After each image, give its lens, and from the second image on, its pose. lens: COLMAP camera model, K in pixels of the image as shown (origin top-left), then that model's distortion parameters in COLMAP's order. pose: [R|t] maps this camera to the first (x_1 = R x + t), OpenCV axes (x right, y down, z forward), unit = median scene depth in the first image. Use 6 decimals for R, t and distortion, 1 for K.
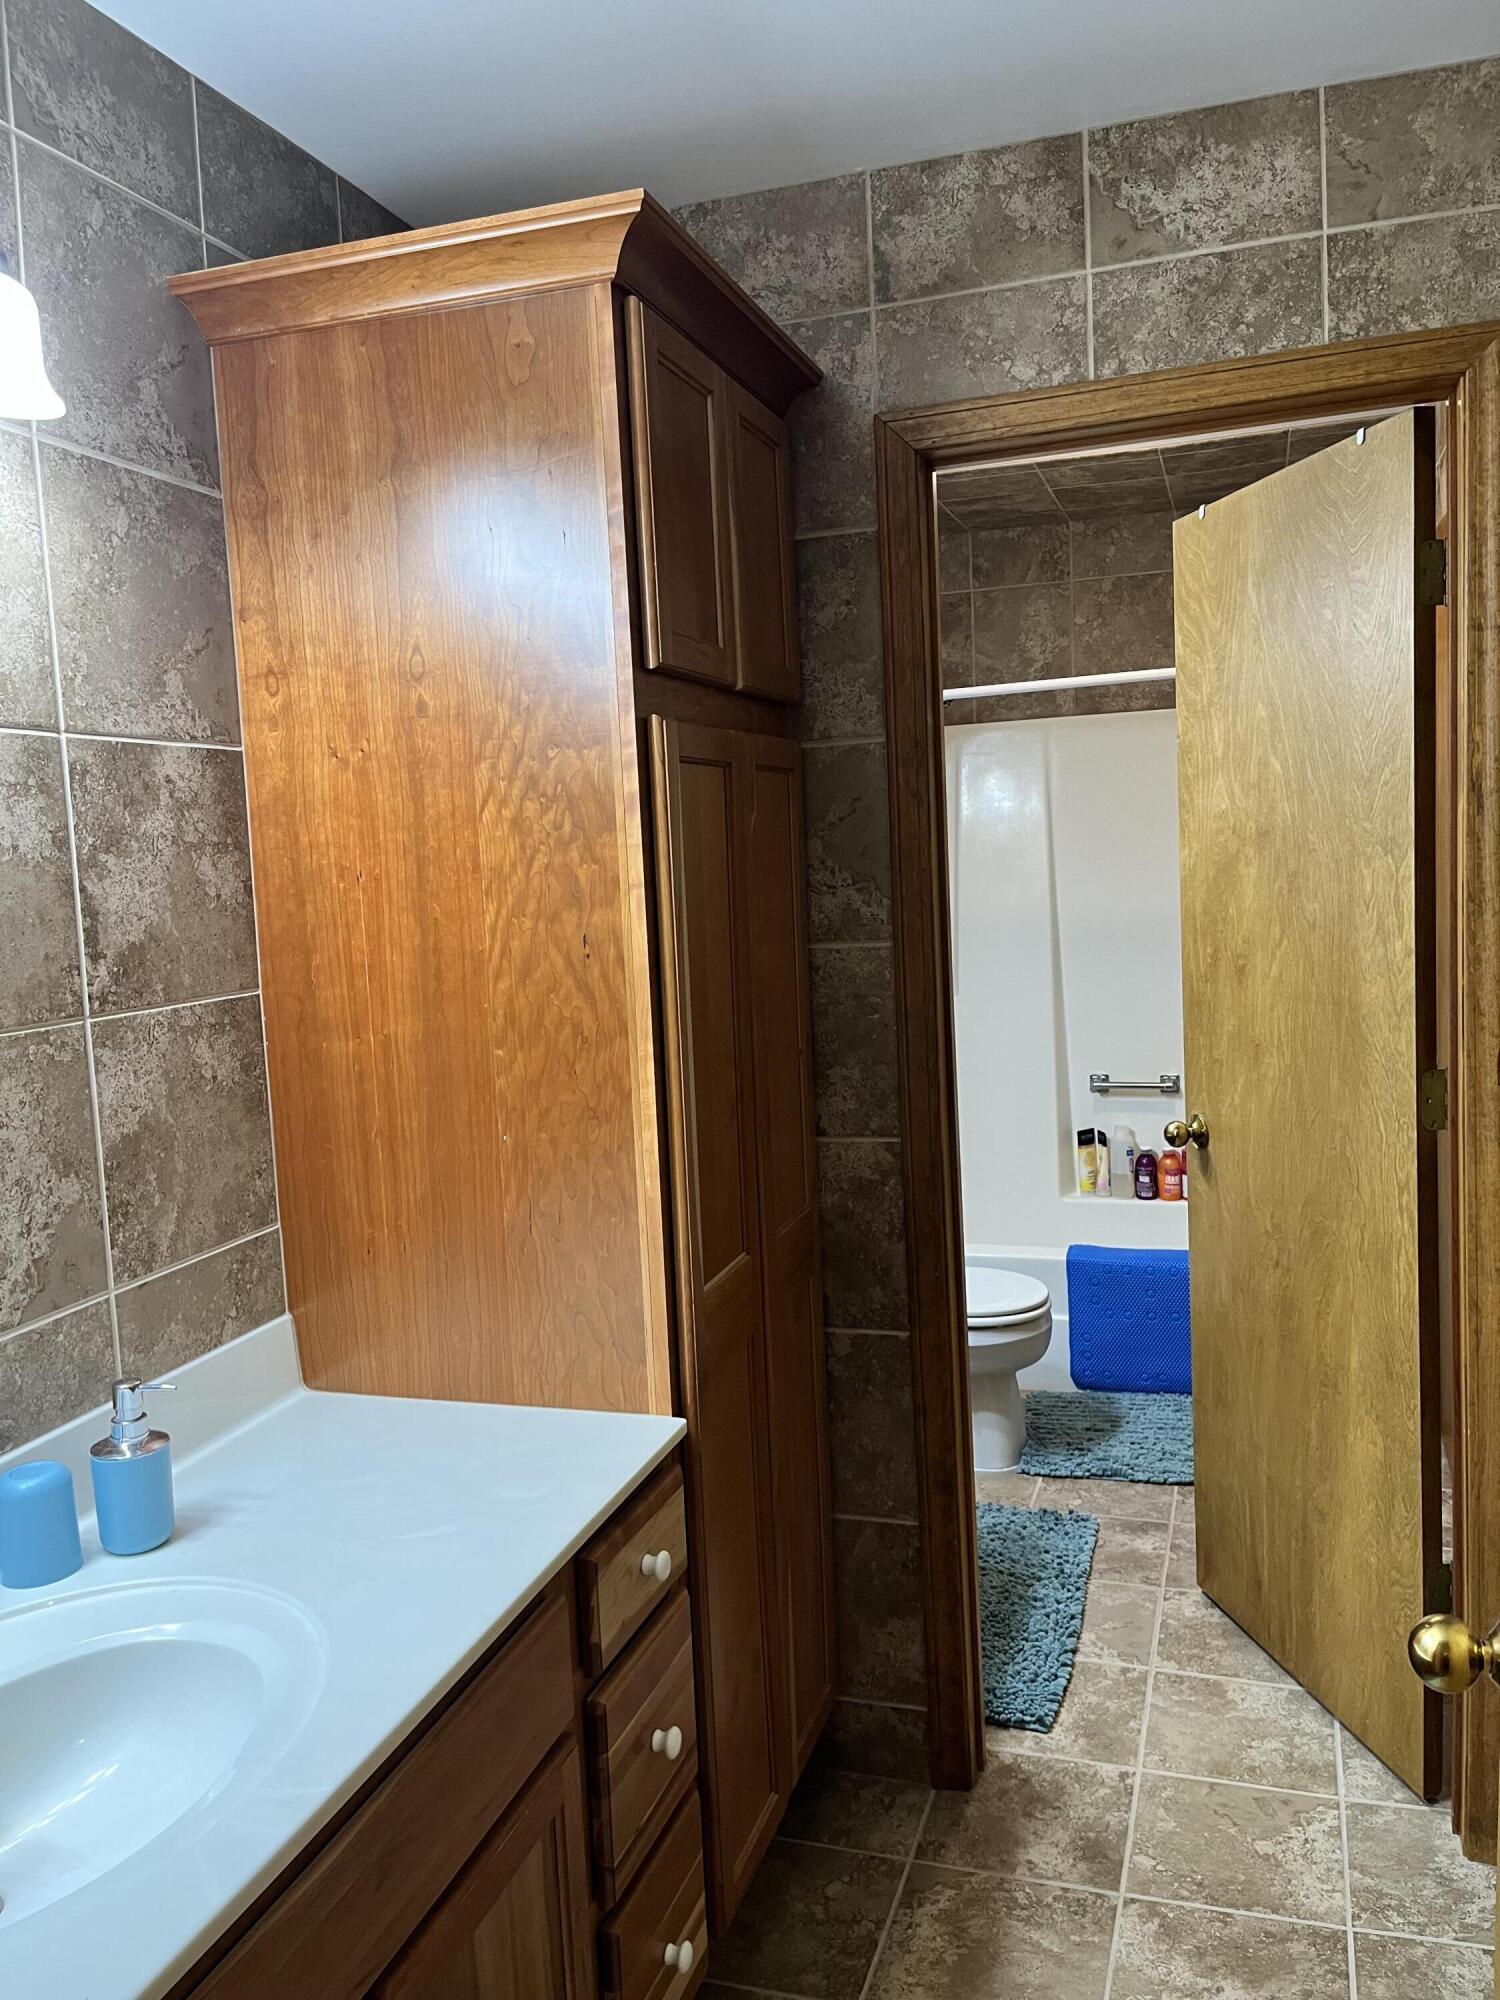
lens RADIAL K [[1508.1, 0, 758.3], [0, 1508.1, 1017.4], [0, 0, 1]] dist [0.071705, -0.094157]
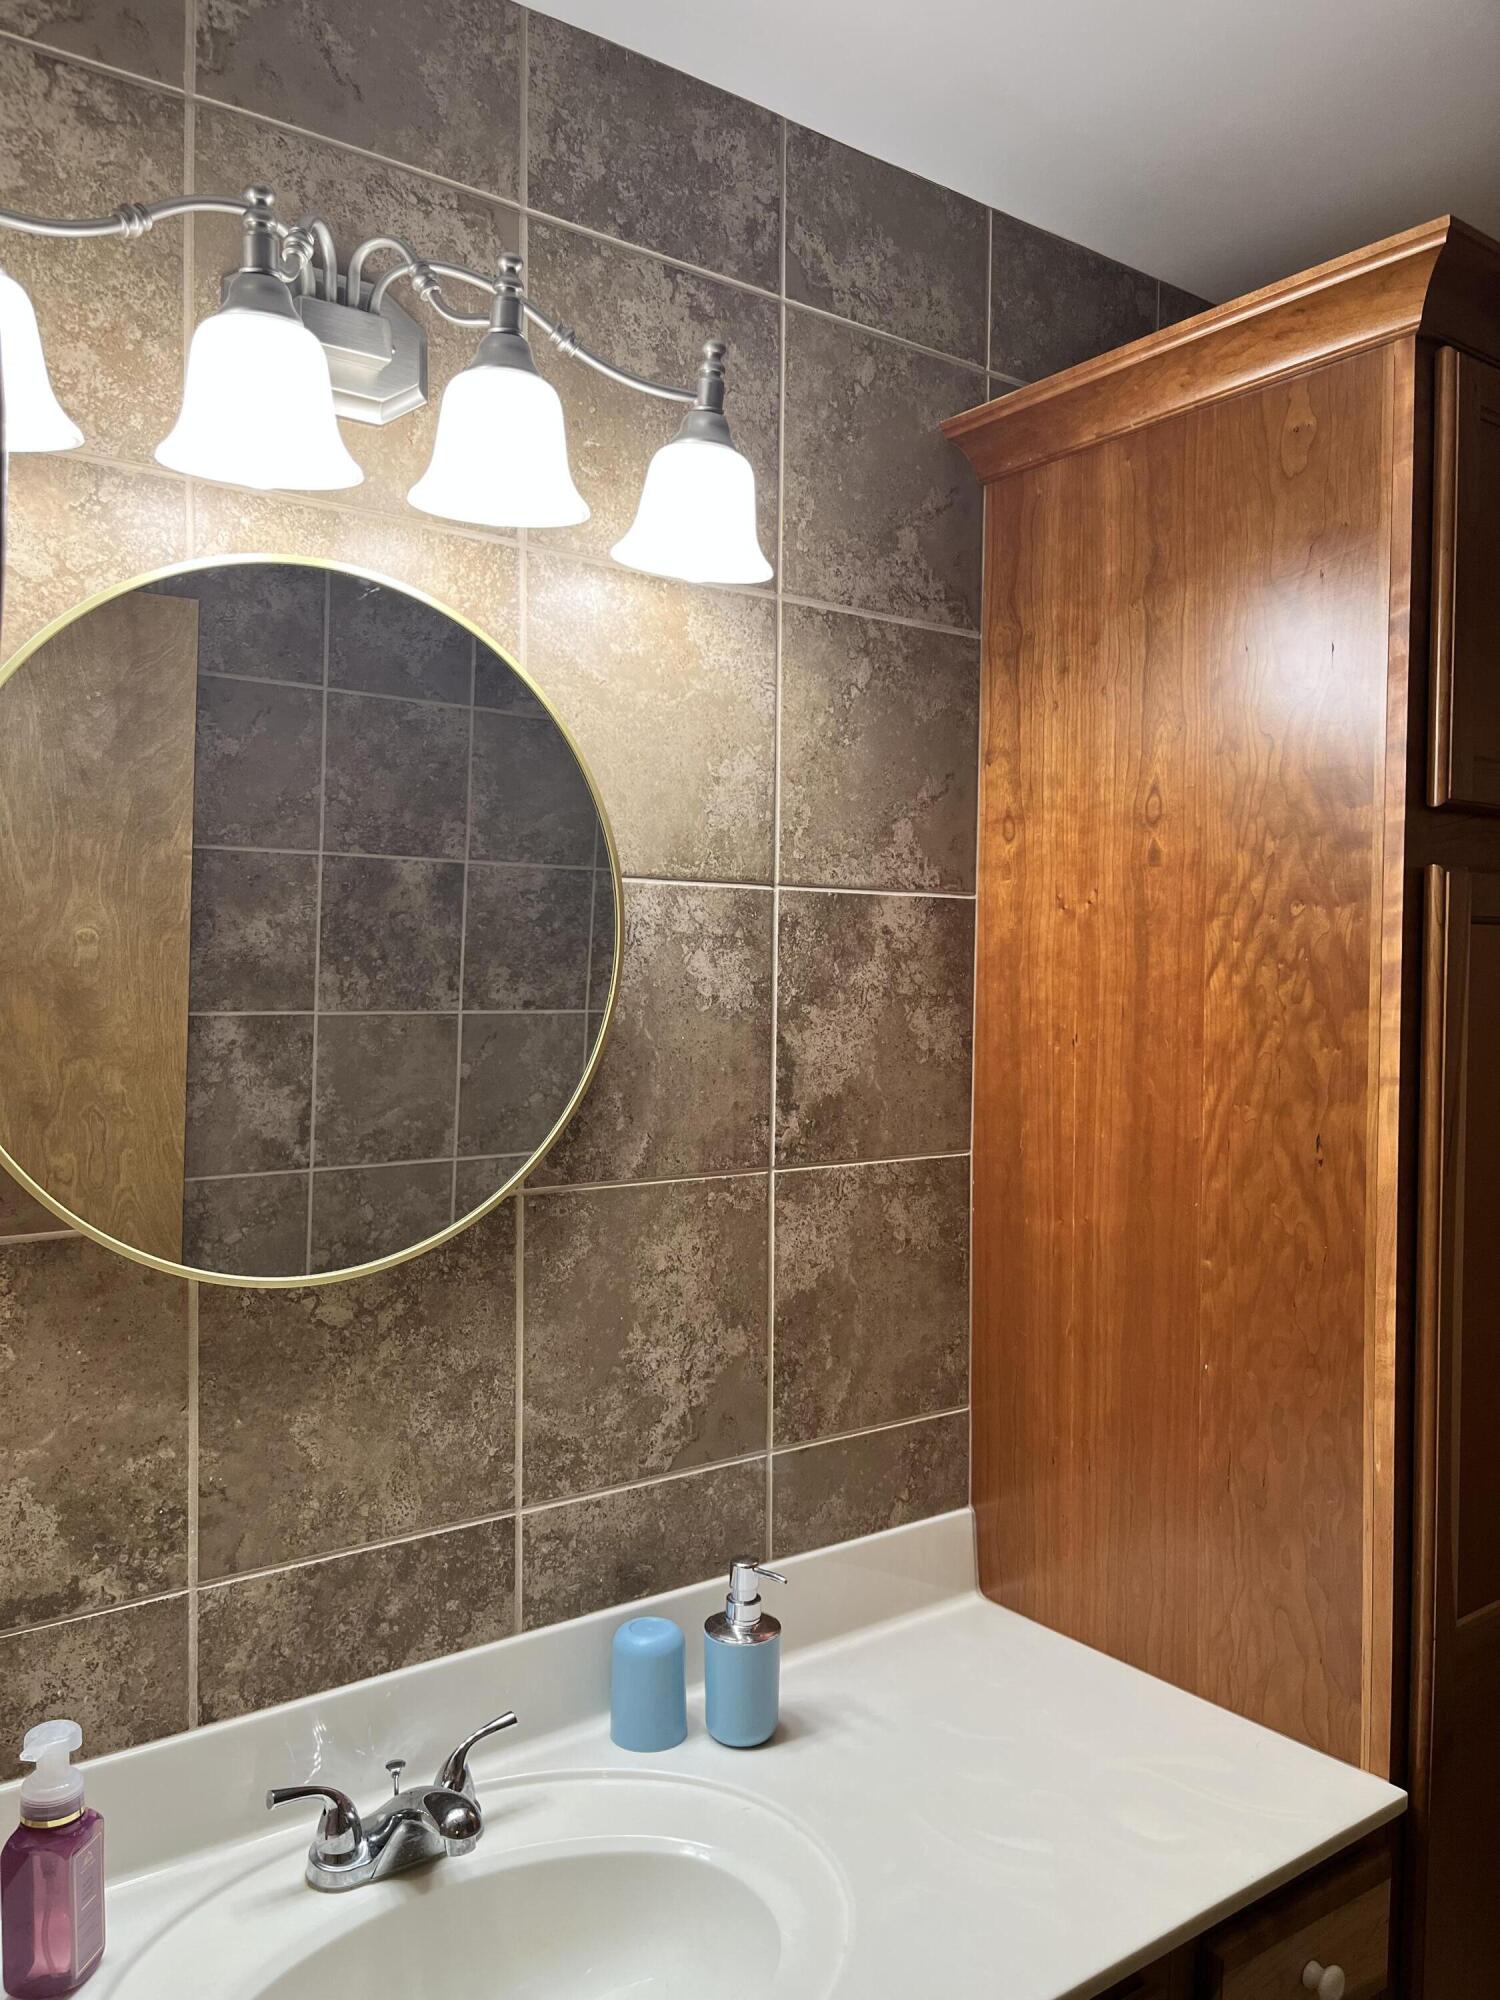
lens RADIAL K [[1508.1, 0, 746.4], [0, 1508.1, 1023.4], [0, 0, 1]] dist [0.071705, -0.094157]
pose [[0.816323, 0.067490, -0.573639, 0.092046], [-0.105958, 0.993794, -0.033863, -0.052529], [0.567794, 0.088425, 0.818408, 0.158509]]
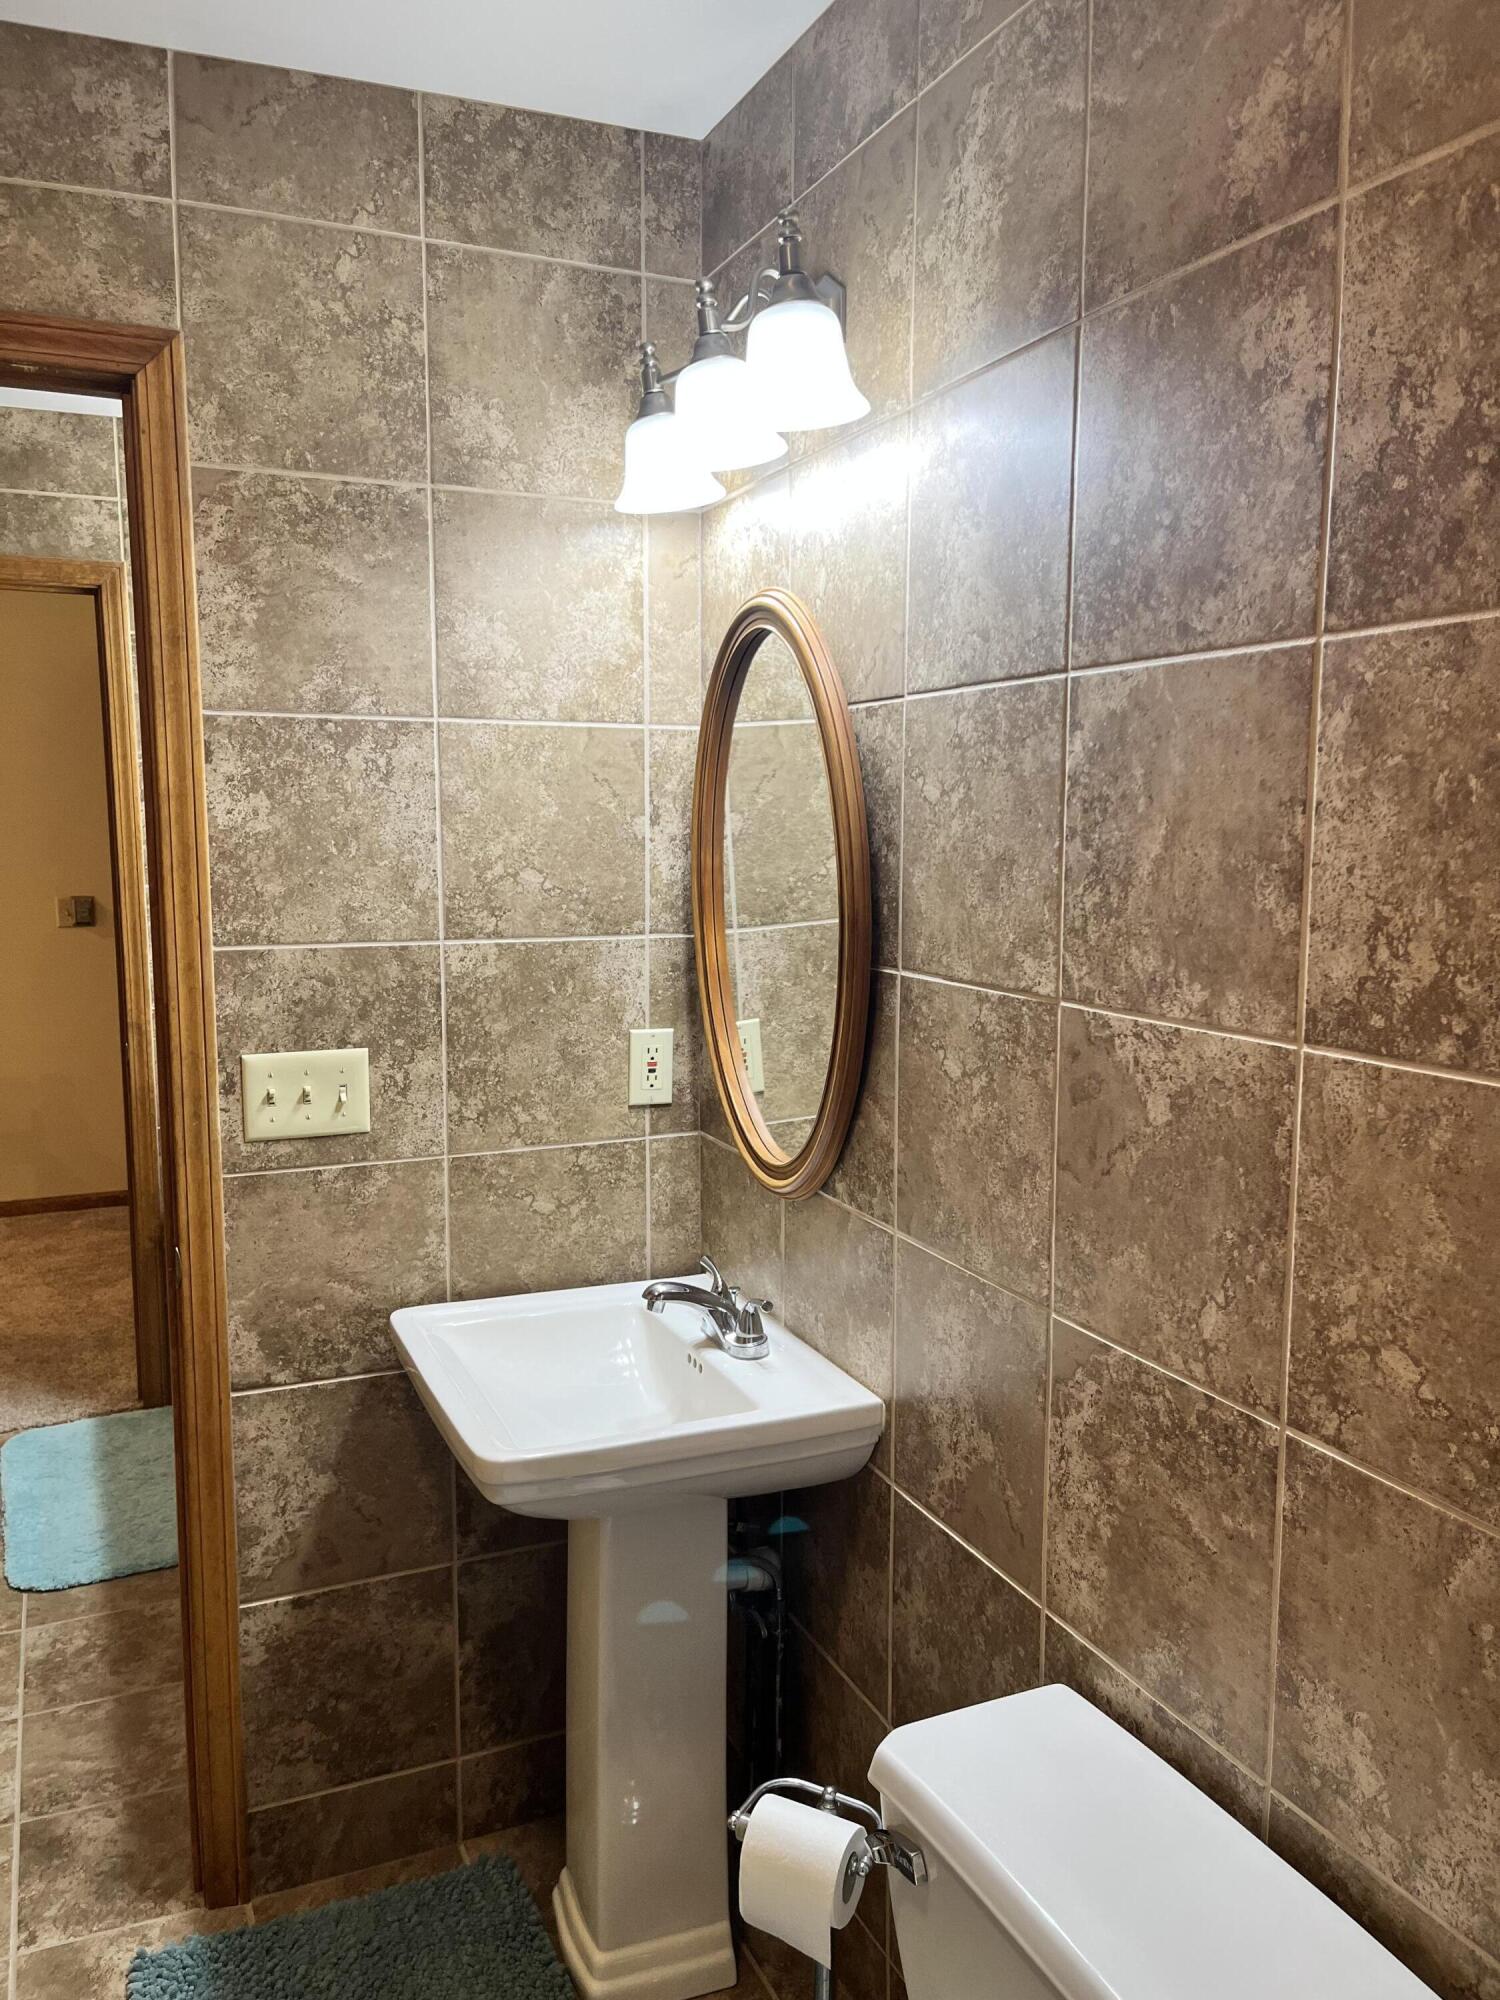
lens RADIAL K [[1508.1, 0, 724.8], [0, 1508.1, 1021.7], [0, 0, 1]] dist [0.071705, -0.094157]
pose [[-0.744874, 0.131091, -0.654200, 0.582655], [-0.039053, 0.970261, 0.238891, -0.292962], [0.666061, 0.203492, -0.717602, 2.337140]]
